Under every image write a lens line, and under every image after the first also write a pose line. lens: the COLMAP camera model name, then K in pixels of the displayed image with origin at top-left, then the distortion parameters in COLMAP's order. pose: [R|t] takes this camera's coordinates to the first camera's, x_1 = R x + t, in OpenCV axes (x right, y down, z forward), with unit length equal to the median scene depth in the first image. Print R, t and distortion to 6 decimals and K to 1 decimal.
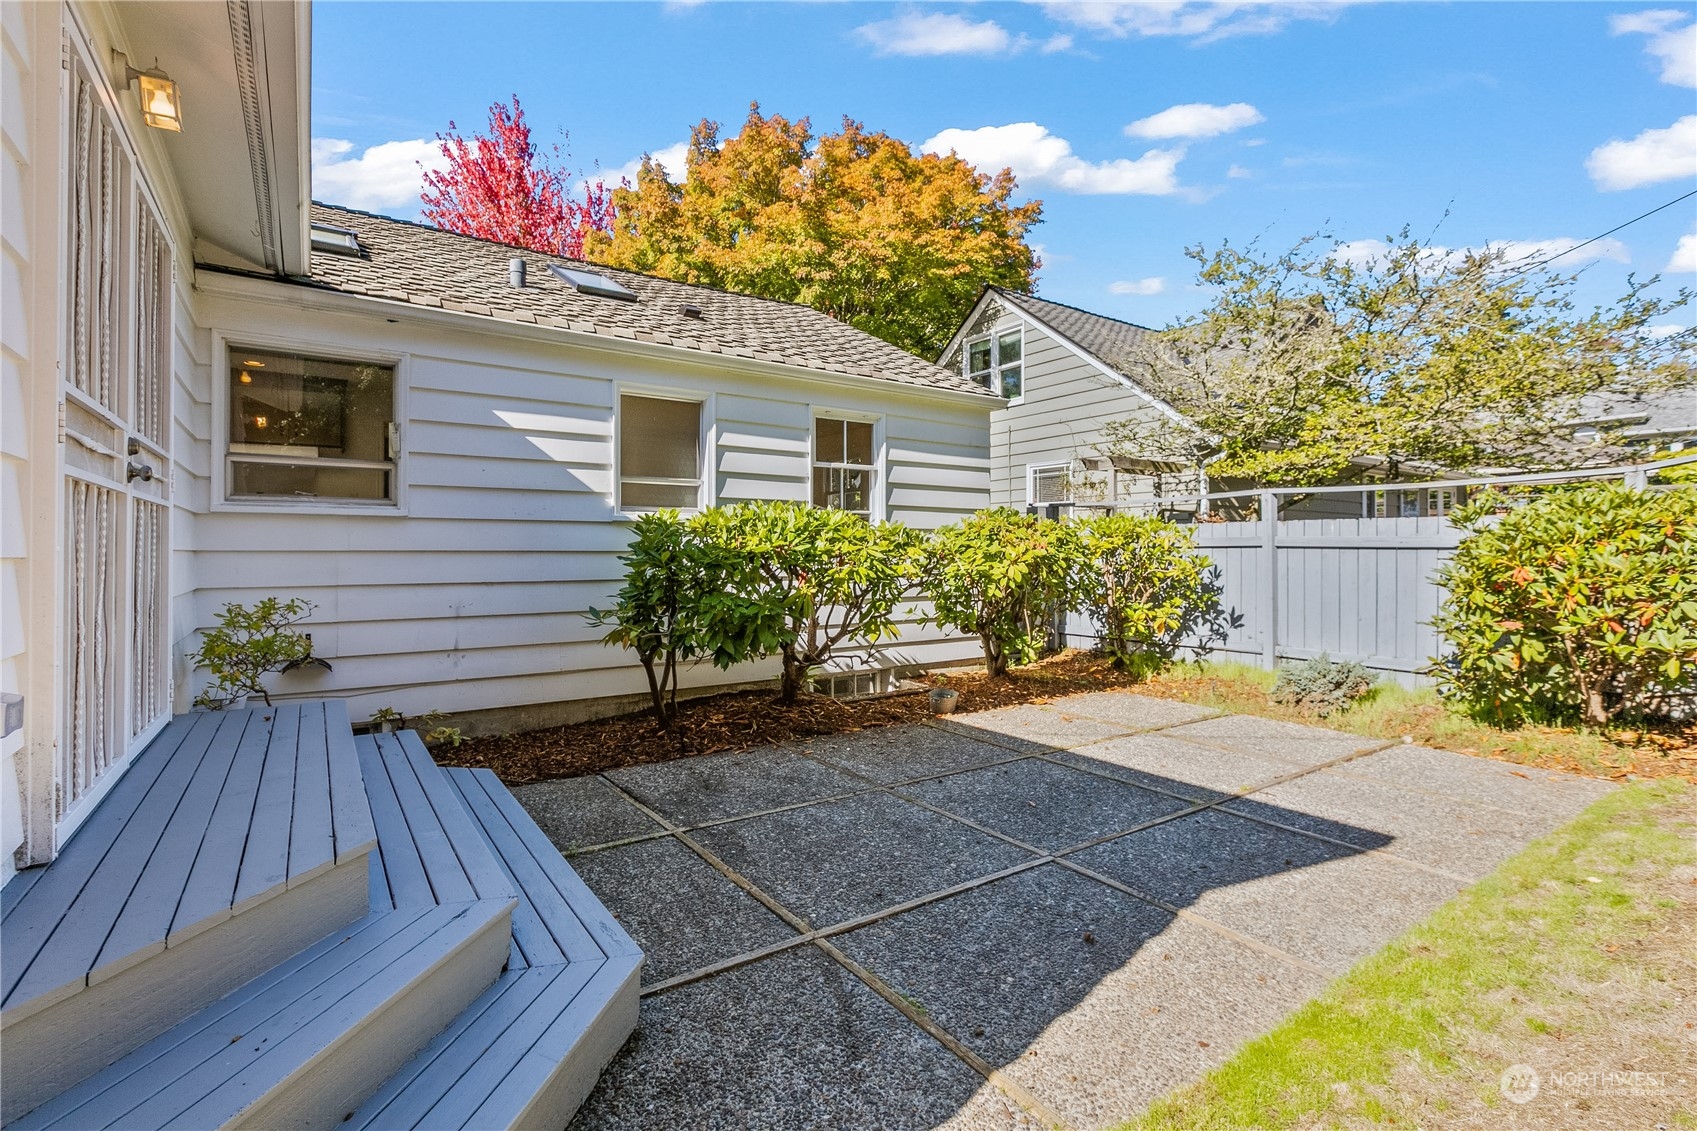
lens RADIAL K [[769.9, 0, 848.1], [0, 769.9, 541.4], [0, 0, 1]] dist [0.001313, 0.000165]
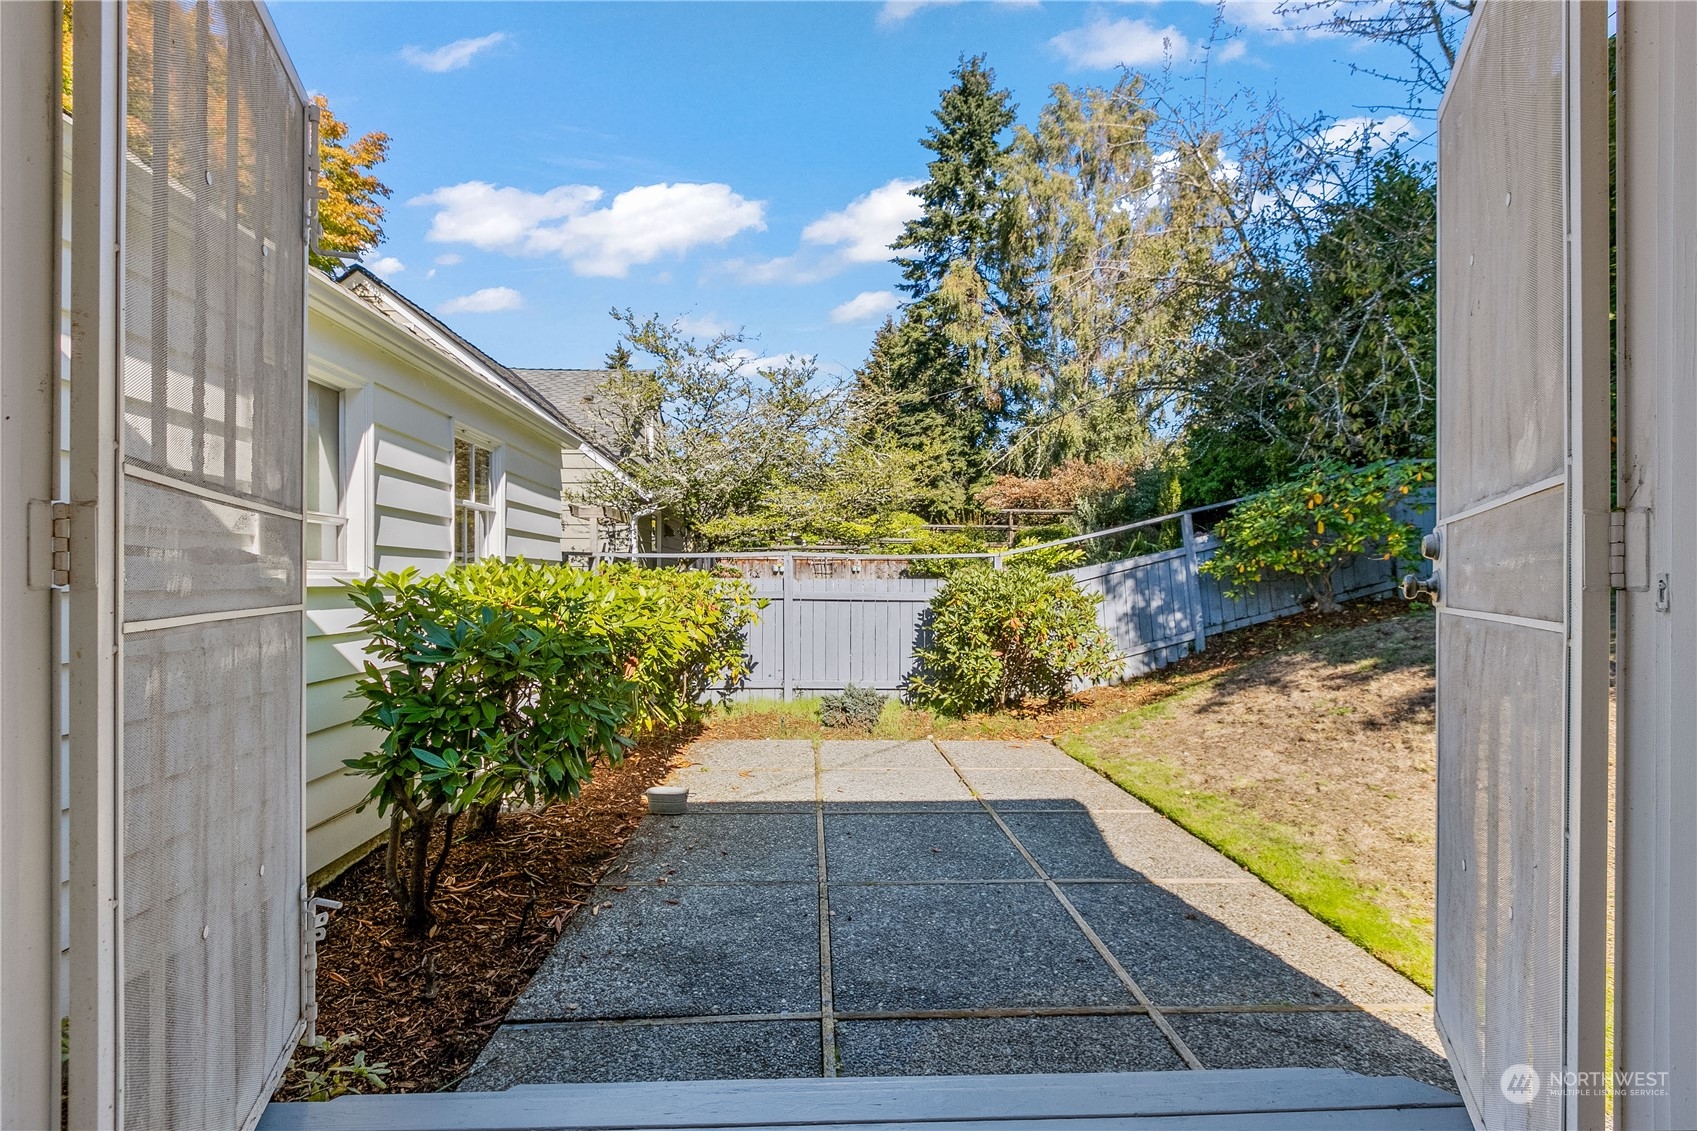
lens RADIAL K [[762.7, 0, 829.0], [0, 762.7, 578.6], [0, 0, 1]] dist [-0.001935, -0.000273]
pose [[0.540395, 0.005492, 0.841393, -0.548628], [-0.013745, 0.999903, 0.002302, -0.037926], [-0.841299, -0.012809, 0.540418, 0.377540]]
